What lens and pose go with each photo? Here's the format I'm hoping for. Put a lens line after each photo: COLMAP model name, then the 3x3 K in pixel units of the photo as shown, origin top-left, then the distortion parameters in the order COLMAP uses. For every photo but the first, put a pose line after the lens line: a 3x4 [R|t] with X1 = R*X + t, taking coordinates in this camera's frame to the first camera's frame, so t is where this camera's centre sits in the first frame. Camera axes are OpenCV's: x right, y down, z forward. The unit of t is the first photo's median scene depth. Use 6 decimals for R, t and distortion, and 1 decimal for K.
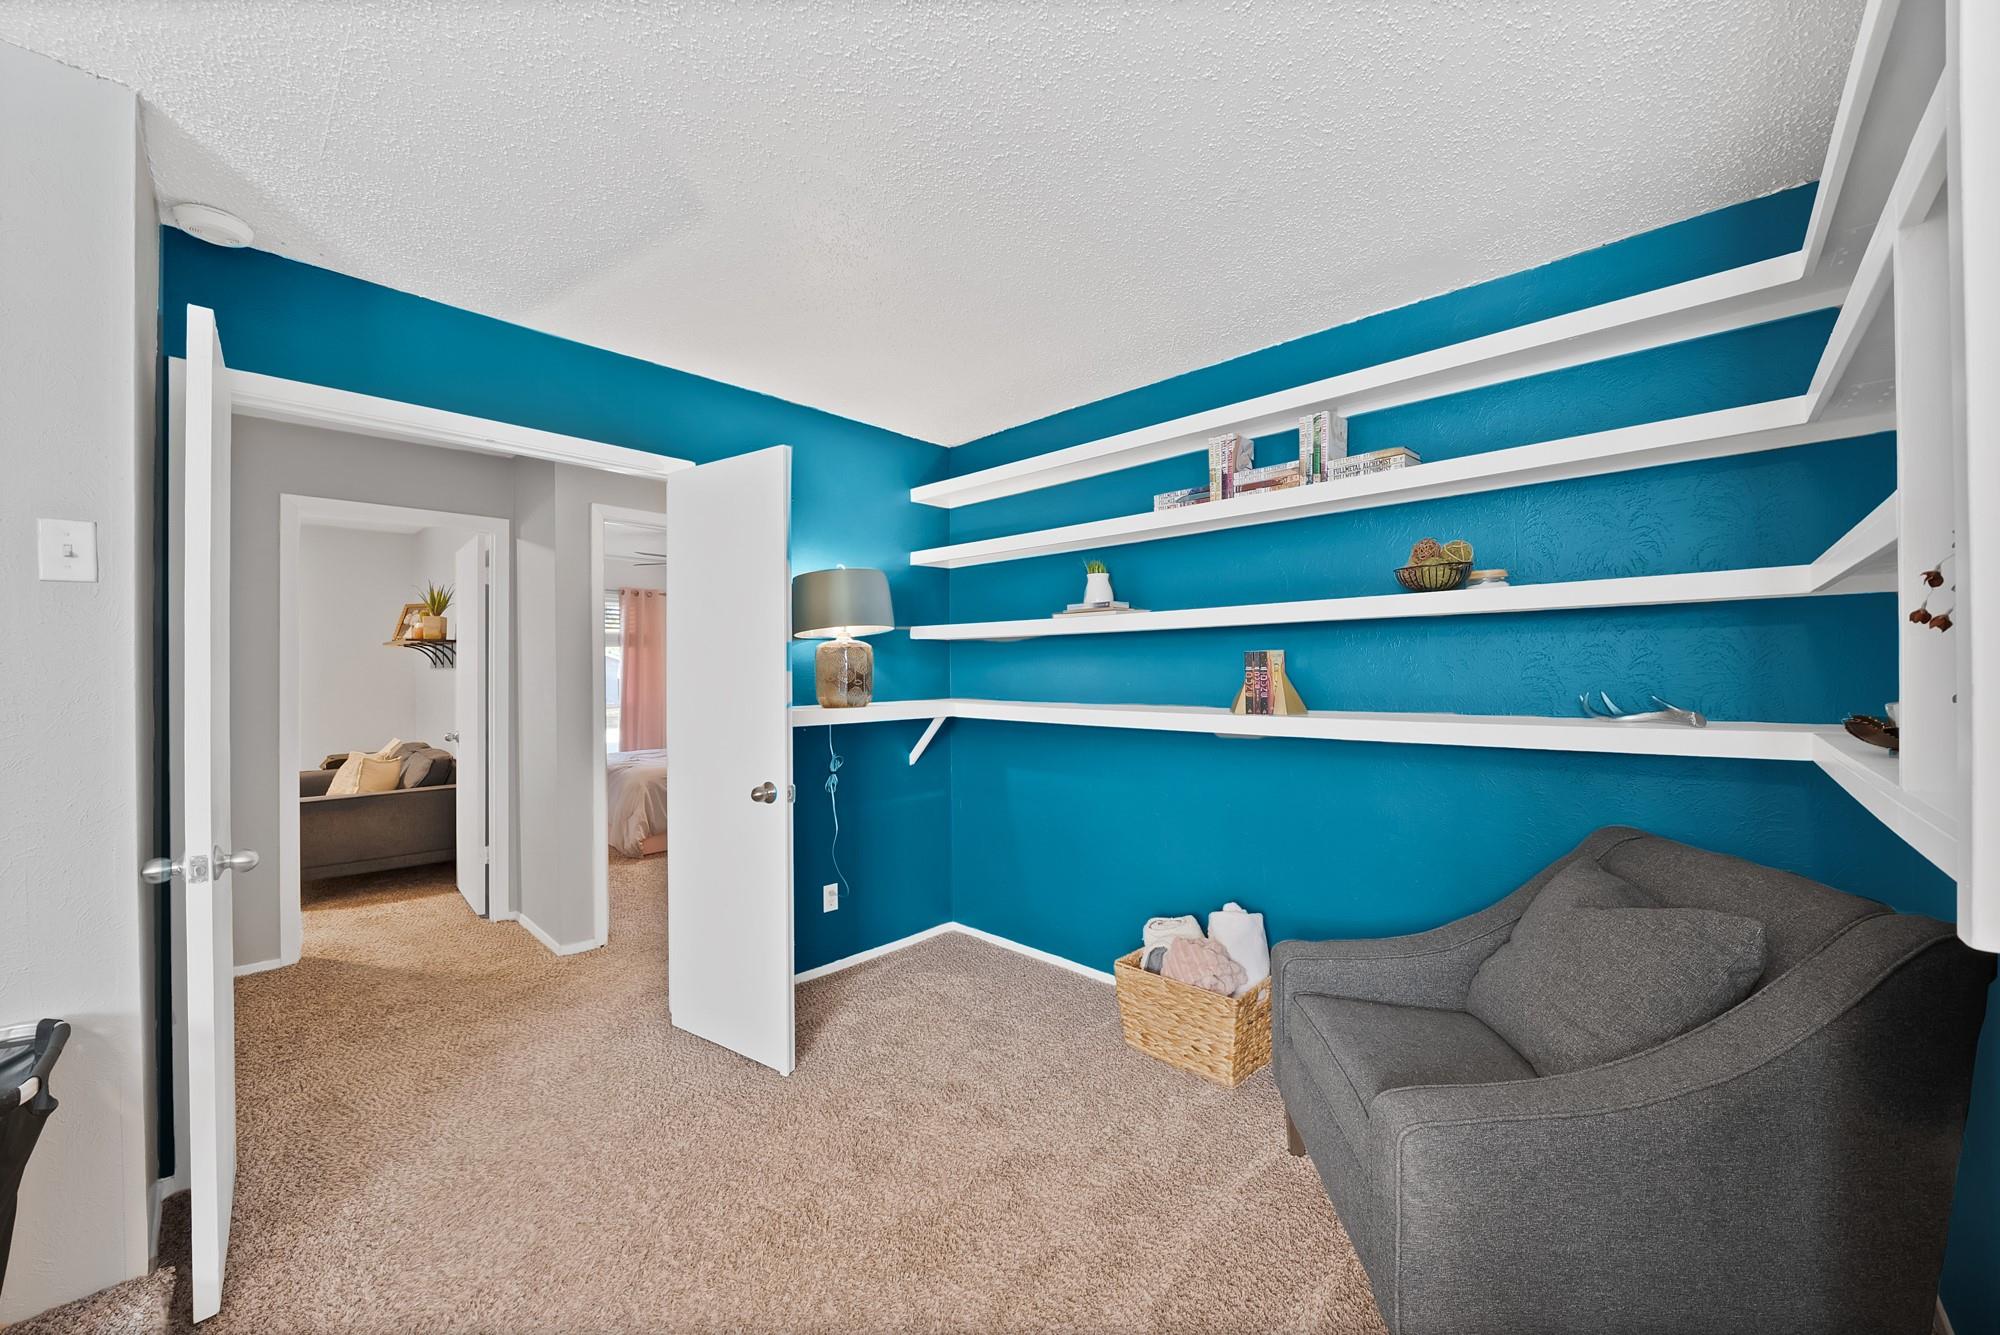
lens RADIAL K [[750.4, 0, 998.0], [0, 750.4, 672.4], [0, 0, 1]] dist [-0.015491, 0.001204]
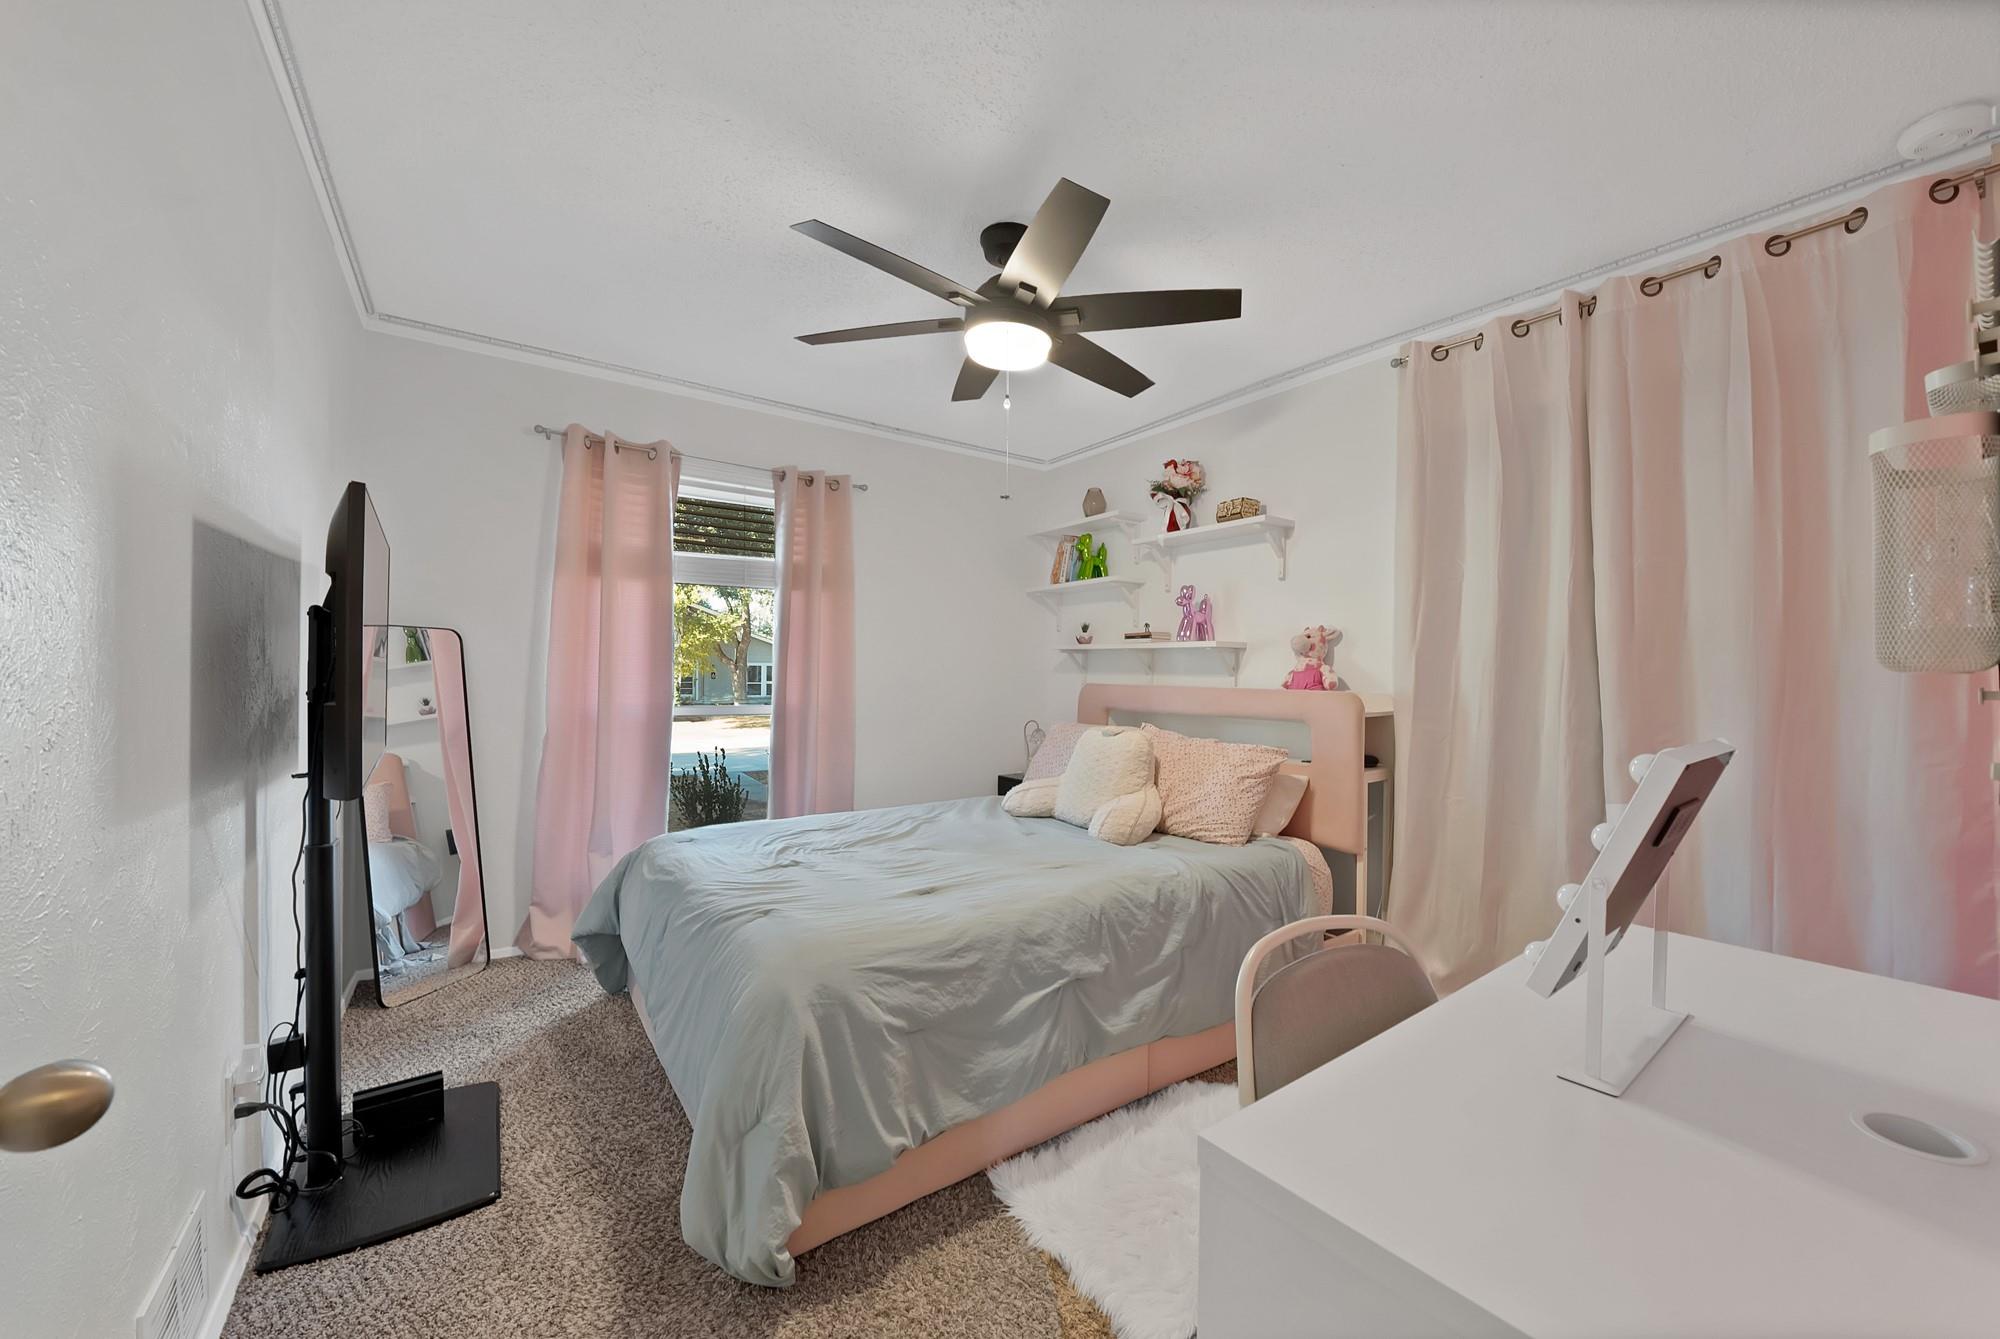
lens RADIAL K [[750.4, 0, 1013.5], [0, 750.4, 666.6], [0, 0, 1]] dist [-0.015491, 0.001204]
pose [[0.979657, 0.014840, -0.200130, -0.251033], [-0.015460, 0.999879, -0.001537, 0.016058], [0.200083, 0.004600, 0.979768, 0.544127]]
